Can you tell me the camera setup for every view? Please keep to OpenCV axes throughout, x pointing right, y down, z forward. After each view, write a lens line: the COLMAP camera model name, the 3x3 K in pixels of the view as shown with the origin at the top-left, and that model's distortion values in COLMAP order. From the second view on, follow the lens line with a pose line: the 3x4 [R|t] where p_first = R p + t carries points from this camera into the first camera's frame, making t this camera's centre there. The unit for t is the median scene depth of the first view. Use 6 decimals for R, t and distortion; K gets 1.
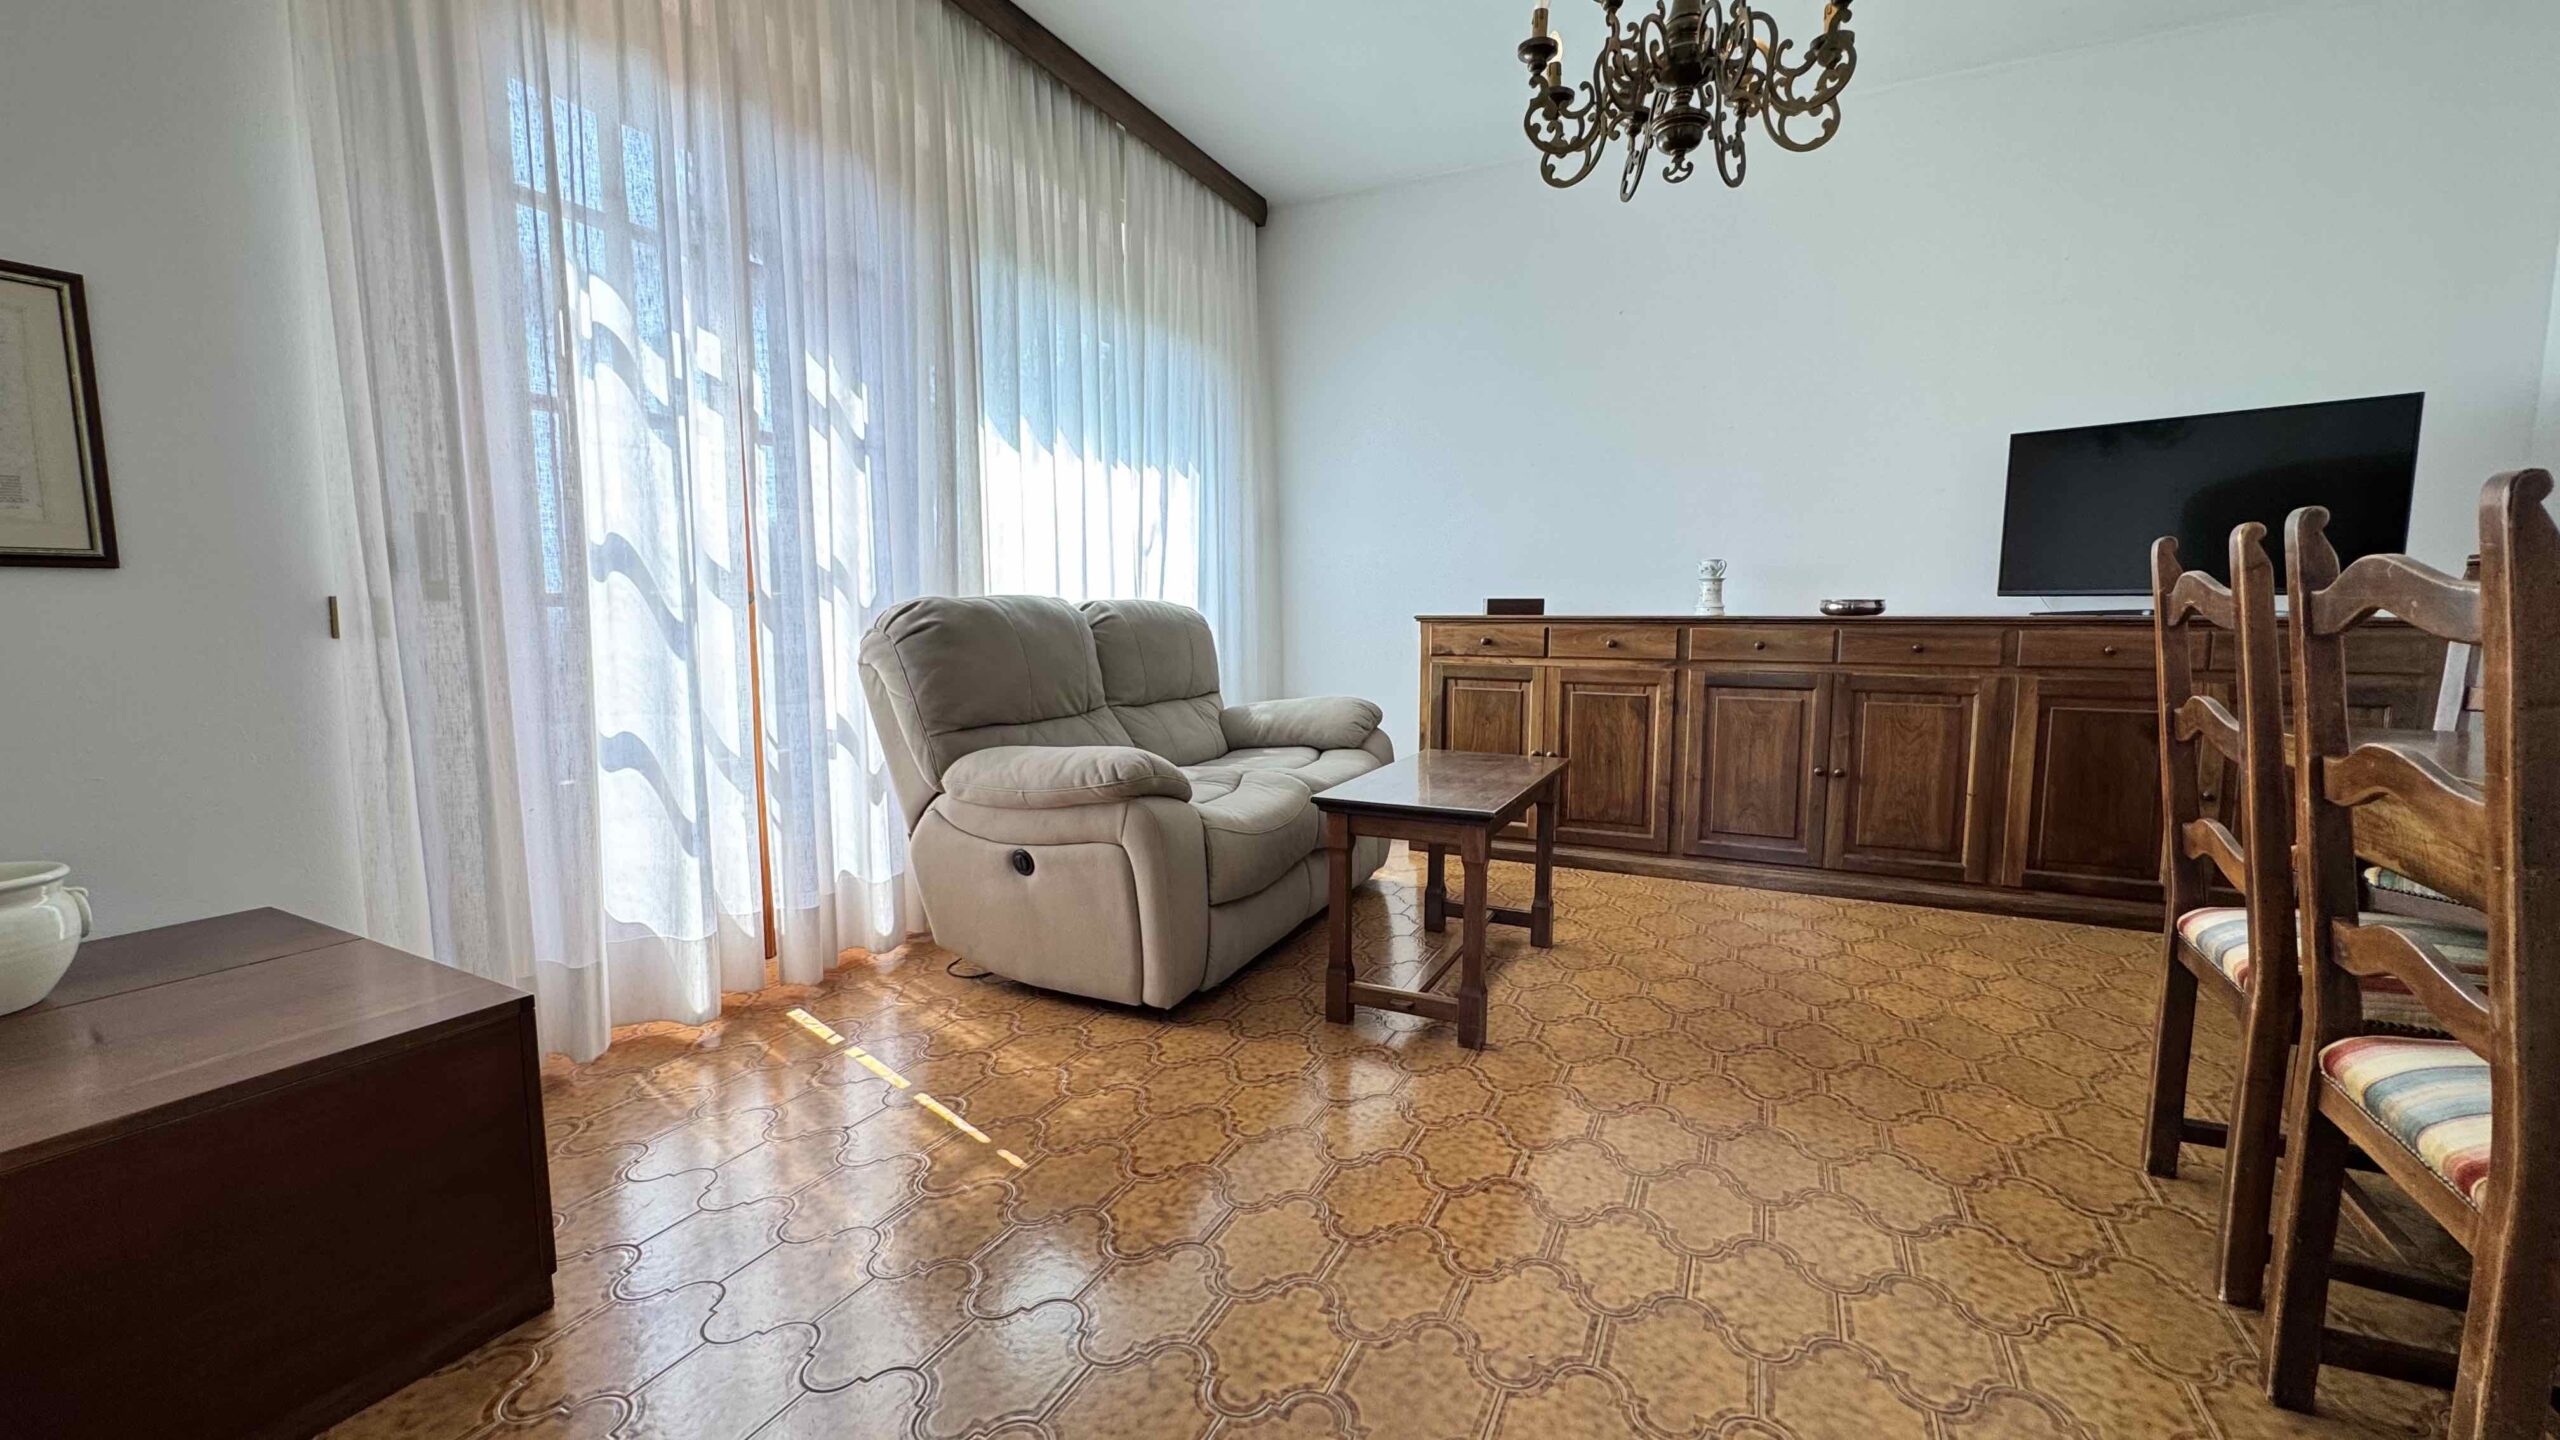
lens RADIAL K [[1026.0, 0, 1270.3], [0, 1026.0, 720.3], [0, 0, 1]] dist [0.000414, -0.000125]
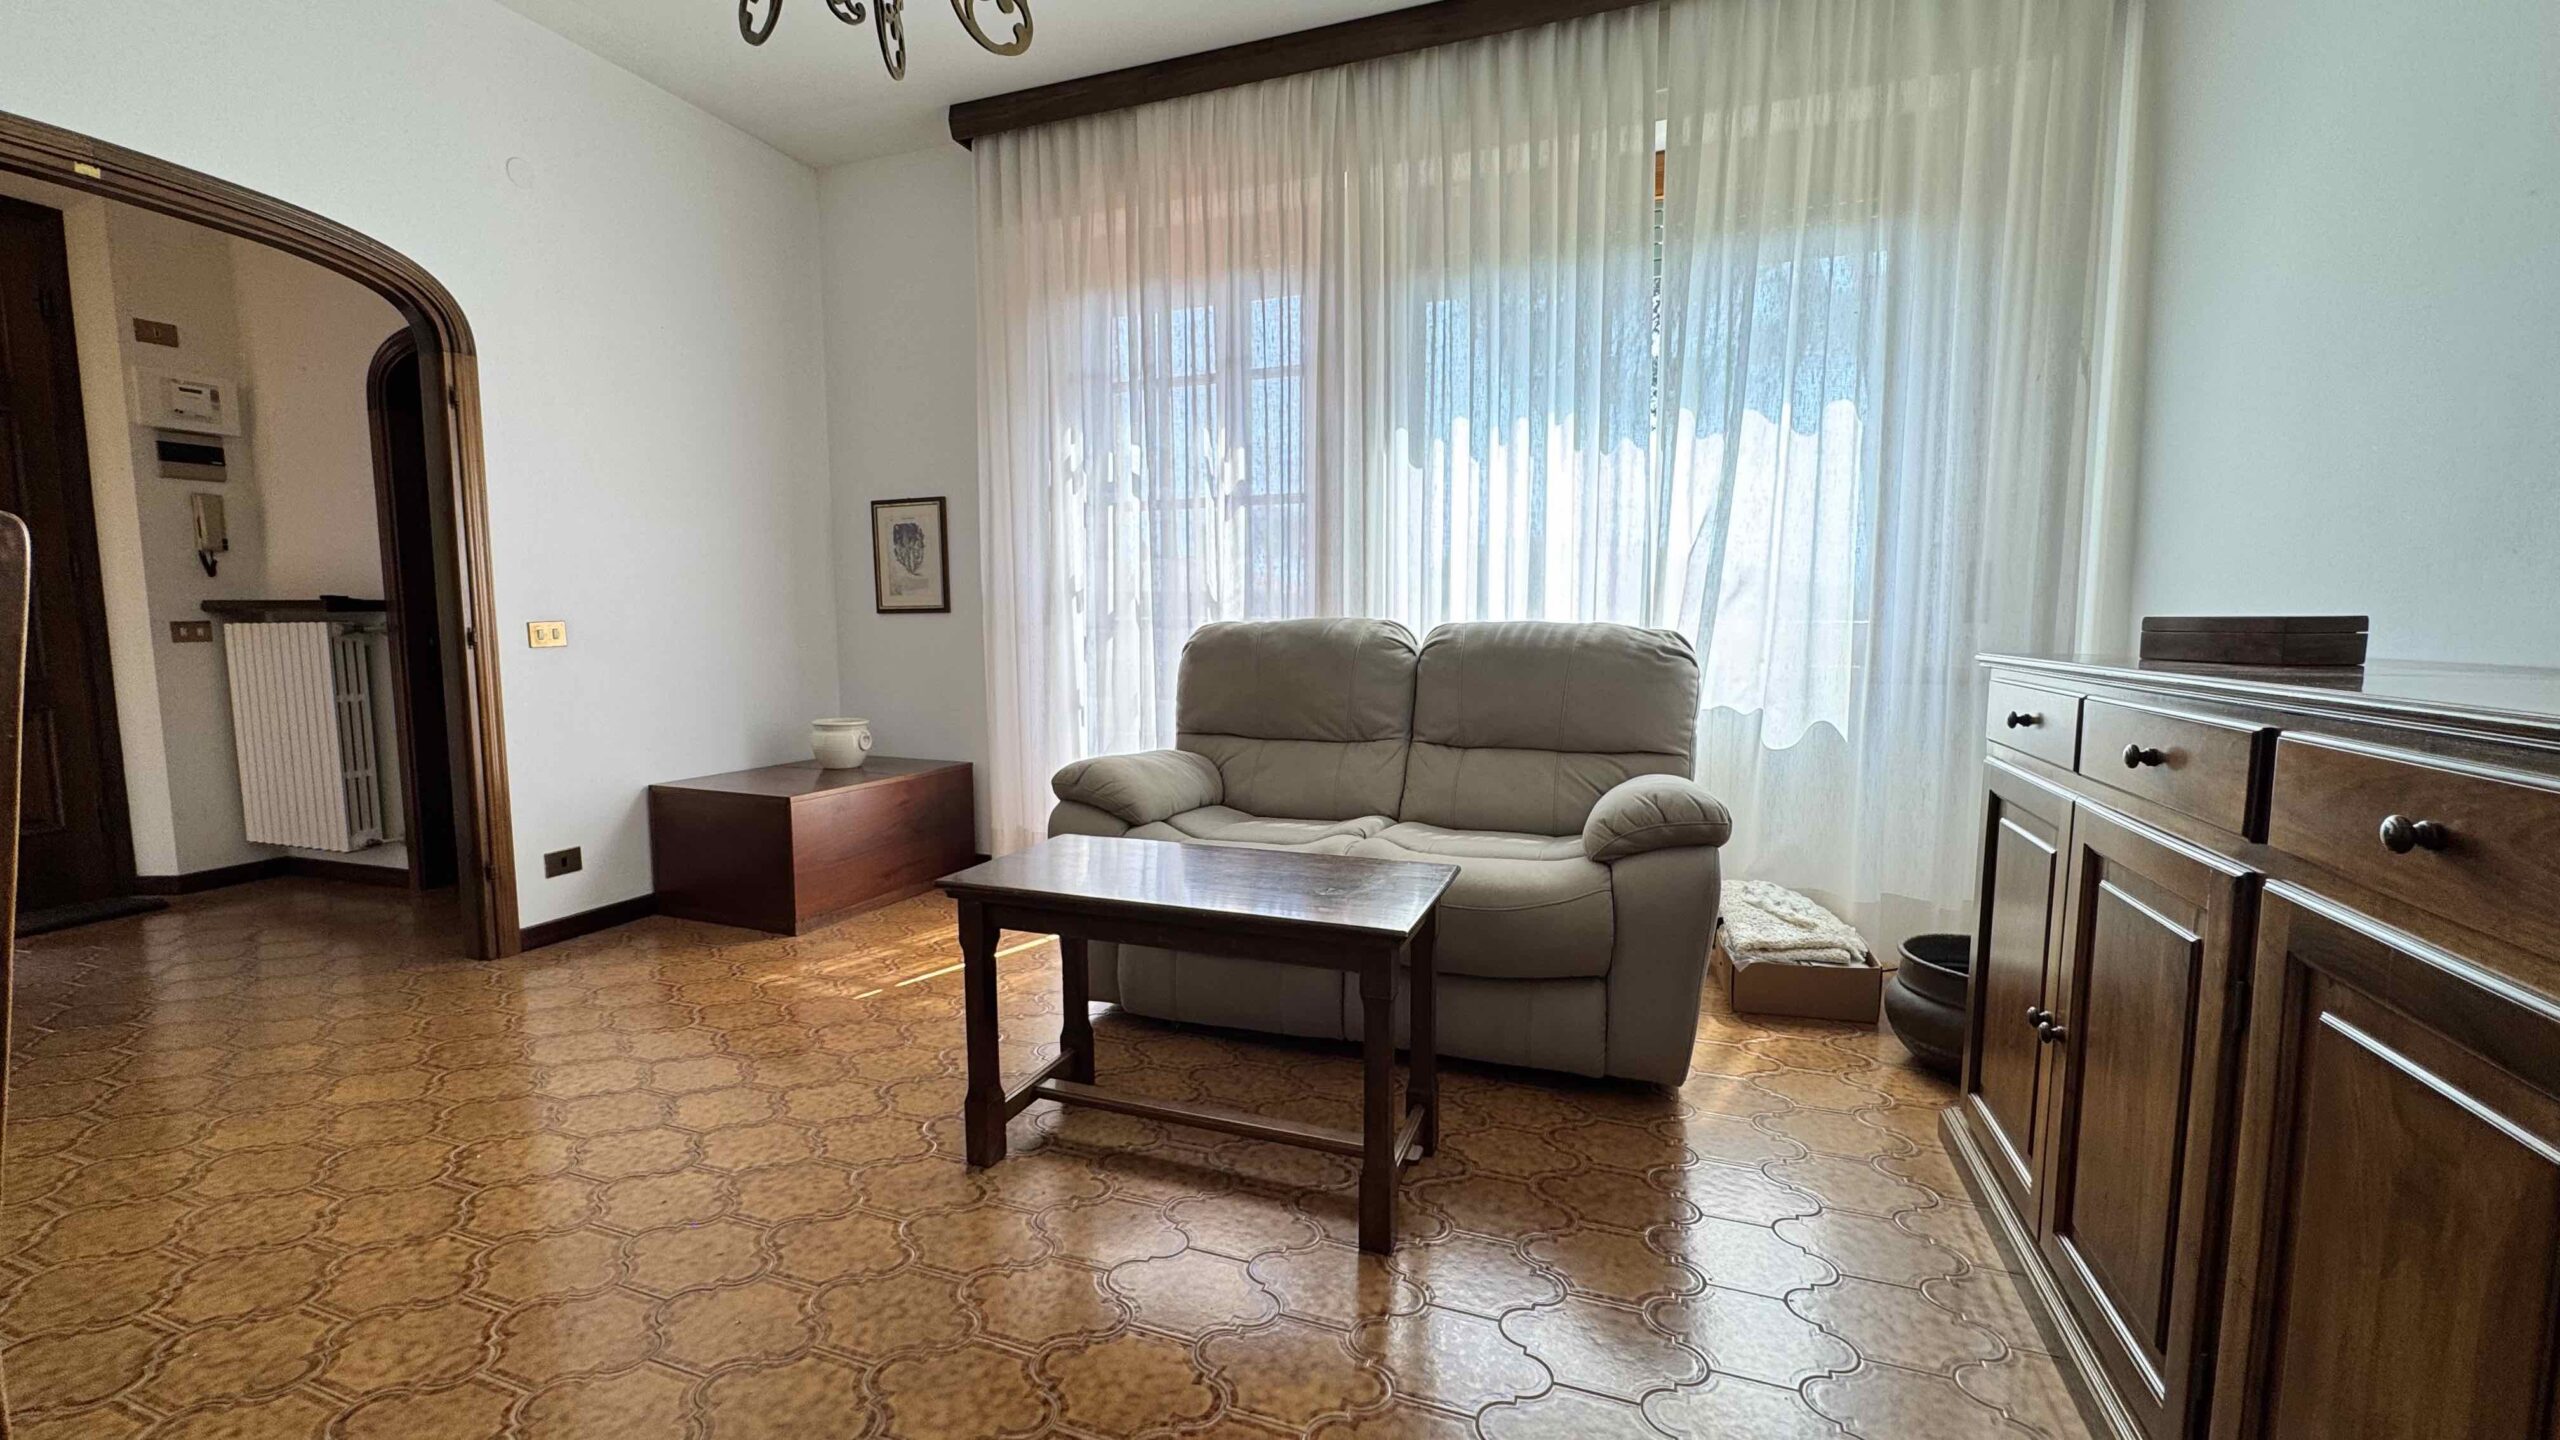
lens RADIAL K [[1026.0, 0, 1271.9], [0, 1026.0, 718.9], [0, 0, 1]] dist [0.000414, -0.000125]
pose [[0.092983, 0.093510, -0.991267, 1.264763], [-0.110307, 0.990419, 0.083083, -0.166549], [0.989539, 0.101619, 0.102407, 1.387708]]
